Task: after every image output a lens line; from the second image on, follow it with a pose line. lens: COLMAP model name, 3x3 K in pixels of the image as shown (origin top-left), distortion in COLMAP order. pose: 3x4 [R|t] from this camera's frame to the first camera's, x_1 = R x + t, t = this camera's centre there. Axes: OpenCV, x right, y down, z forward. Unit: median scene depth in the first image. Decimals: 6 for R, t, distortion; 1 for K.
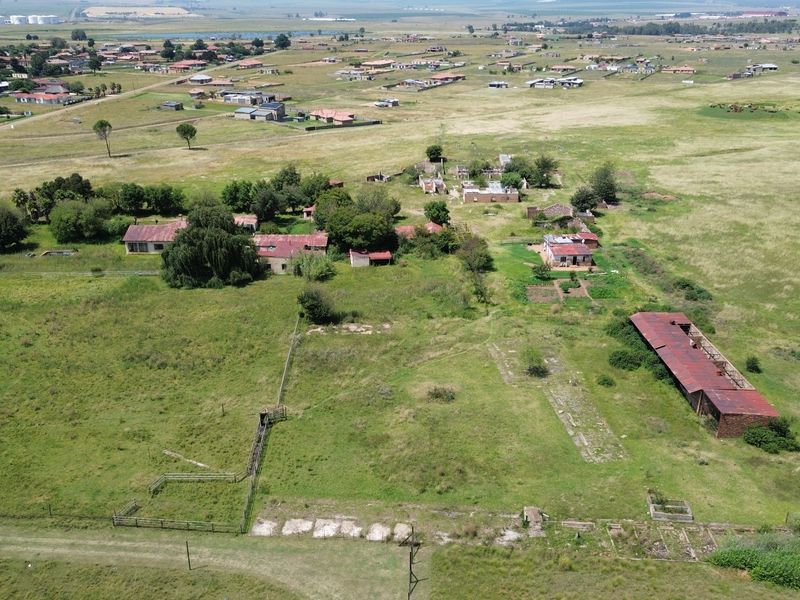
lens RADIAL K [[760.4, 0, 399.7], [0, 760.4, 299.1], [0, 0, 1]] dist [0.057921, 0.000000]
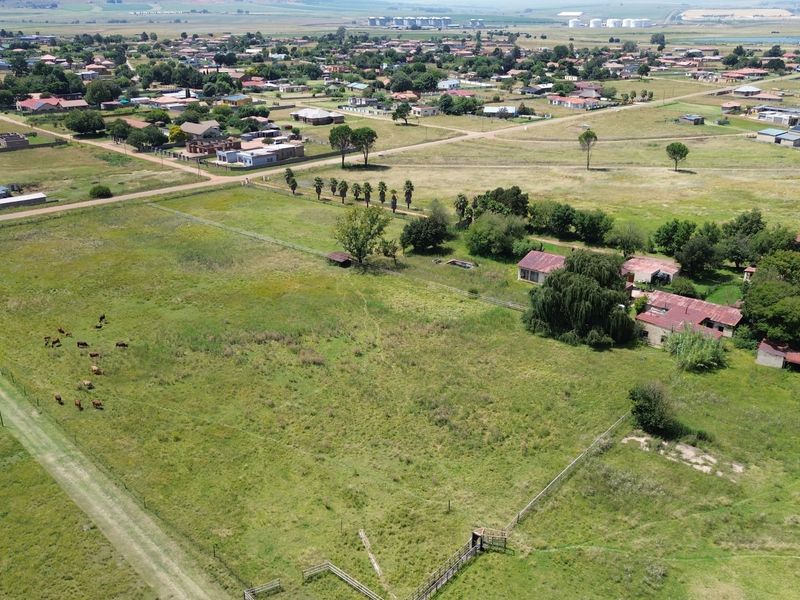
lens RADIAL K [[760.4, 0, 400.7], [0, 760.4, 299.2], [0, 0, 1]] dist [0.057921, 0.000000]
pose [[0.764567, 0.237645, -0.599134, 0.086516], [-0.239161, 0.967788, 0.078671, -0.062767], [0.598531, 0.083141, 0.796774, 0.139609]]
